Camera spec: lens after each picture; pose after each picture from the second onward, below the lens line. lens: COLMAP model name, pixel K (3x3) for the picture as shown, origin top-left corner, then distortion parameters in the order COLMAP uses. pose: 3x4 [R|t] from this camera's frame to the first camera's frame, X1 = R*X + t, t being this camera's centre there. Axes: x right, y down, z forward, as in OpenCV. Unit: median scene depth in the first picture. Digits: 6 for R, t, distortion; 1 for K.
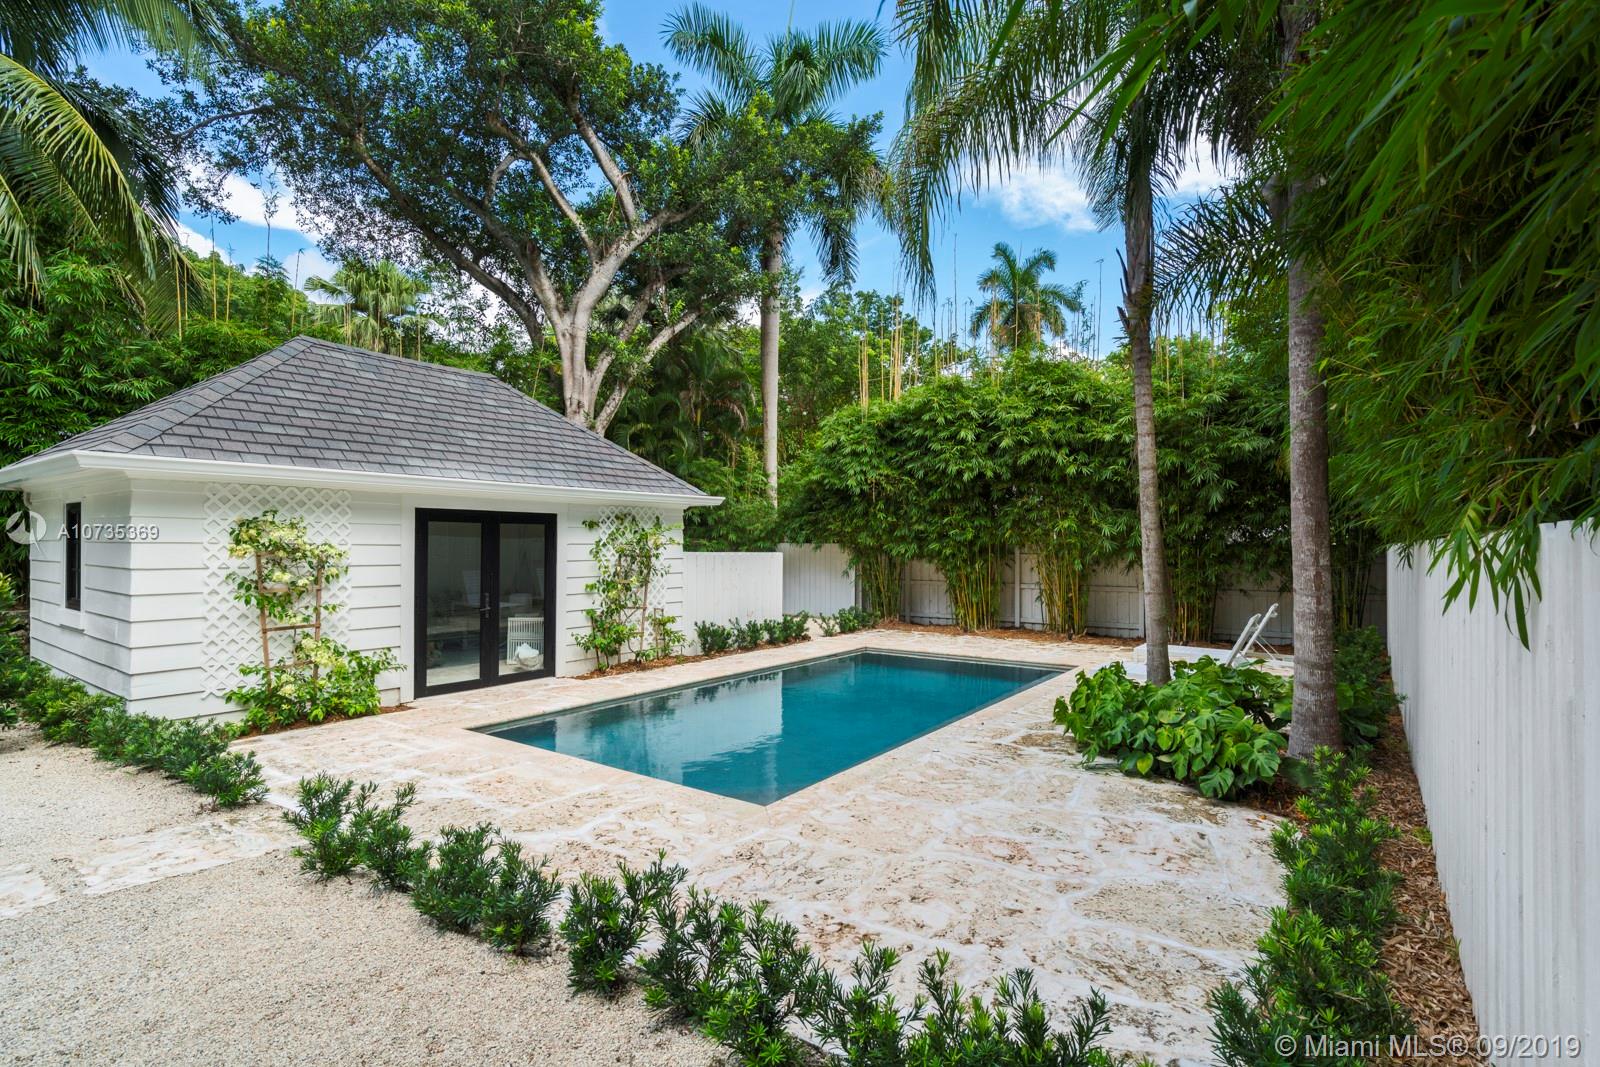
lens RADIAL K [[768.0, 0, 799.6], [0, 768.0, 540.0], [0, 0, 1]] dist [0.006462, 0.000260]
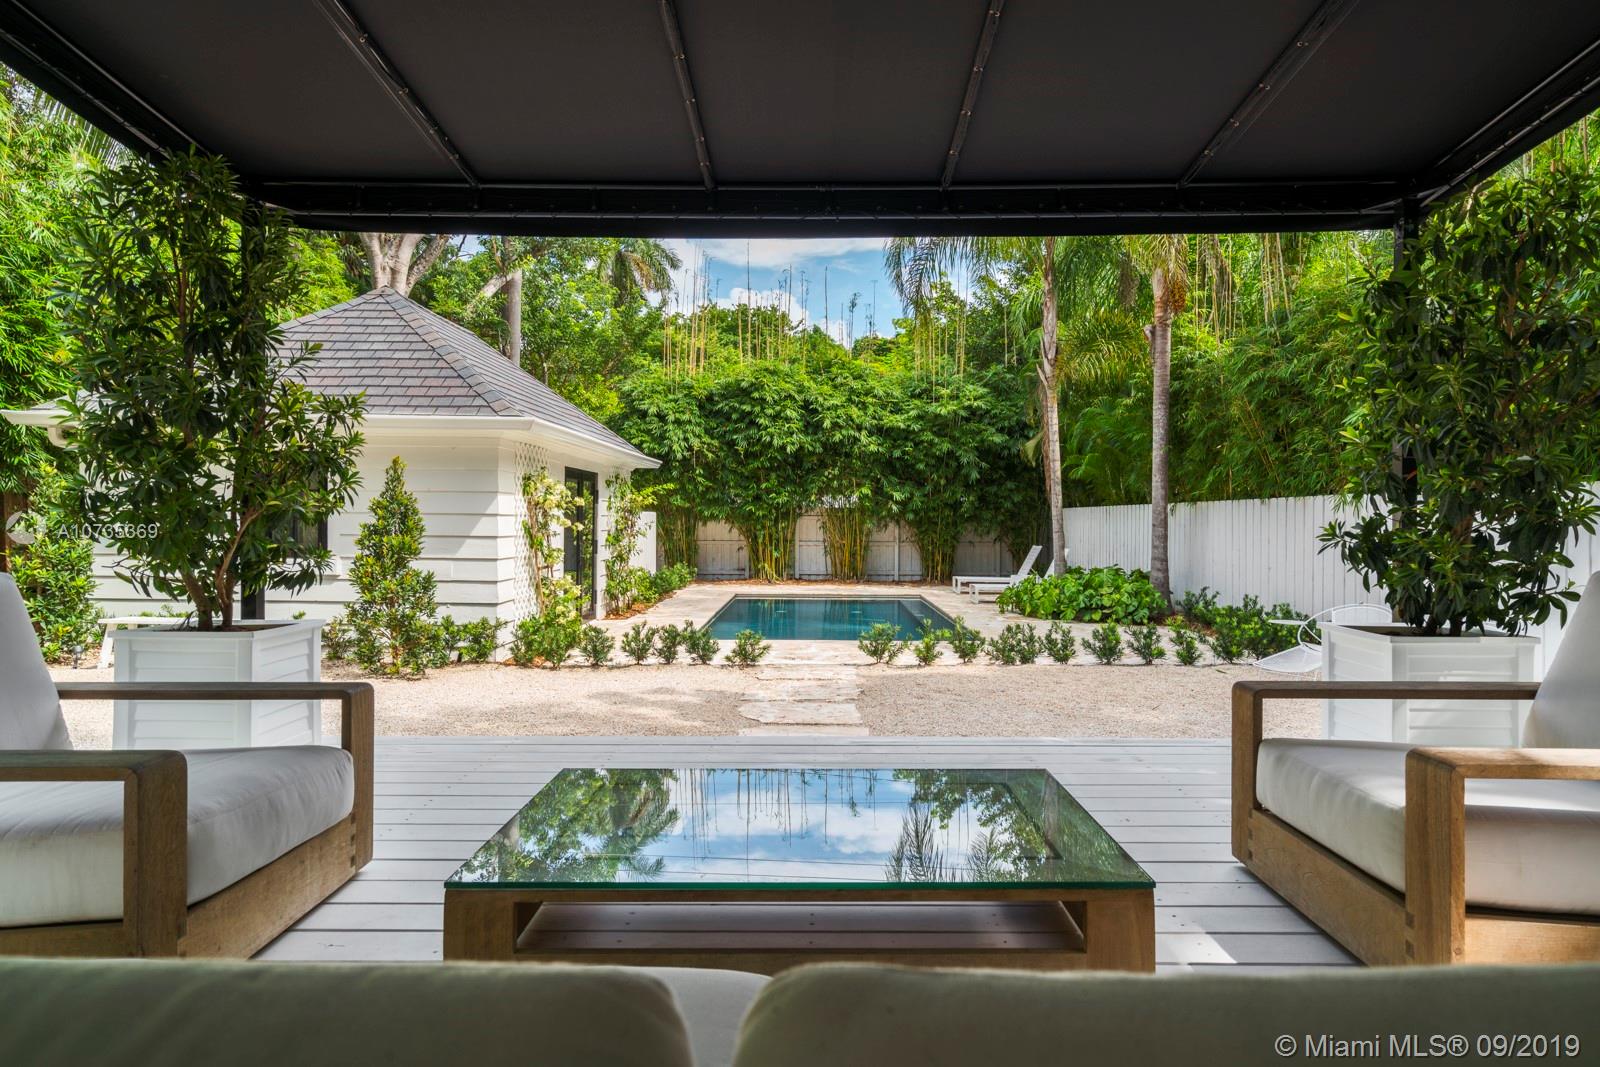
lens RADIAL K [[946.0, 0, 807.9], [0, 946.0, 530.3], [0, 0, 1]] dist [-0.006681, -0.000220]
pose [[0.815606, -0.004938, 0.578586, -0.606099], [-0.007951, 0.999774, 0.019740, 0.013334], [-0.578553, -0.020700, 0.815382, -0.207715]]
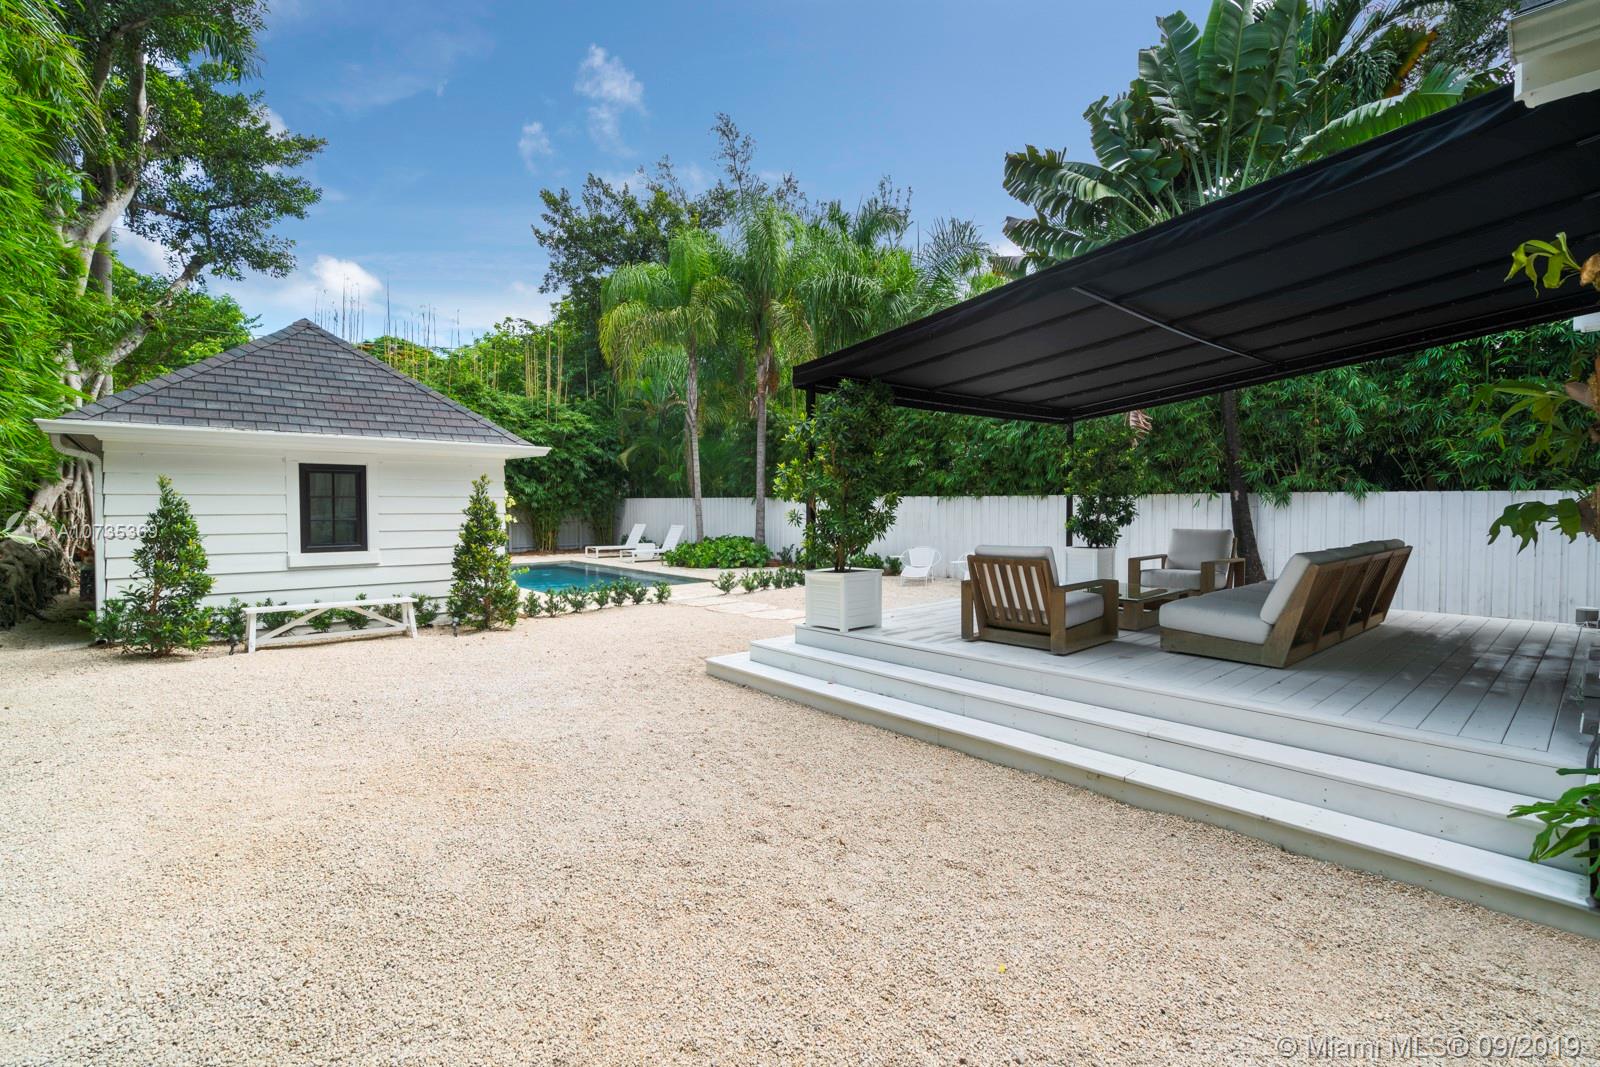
lens RADIAL K [[735.0, 0, 803.4], [0, 735.0, 524.4], [0, 0, 1]] dist [0.001845, 0.000046]
pose [[0.216538, -0.033732, 0.975691, -1.038365], [-0.007507, 0.999316, 0.036215, -0.000021], [-0.976245, -0.015166, 0.216136, 0.008772]]
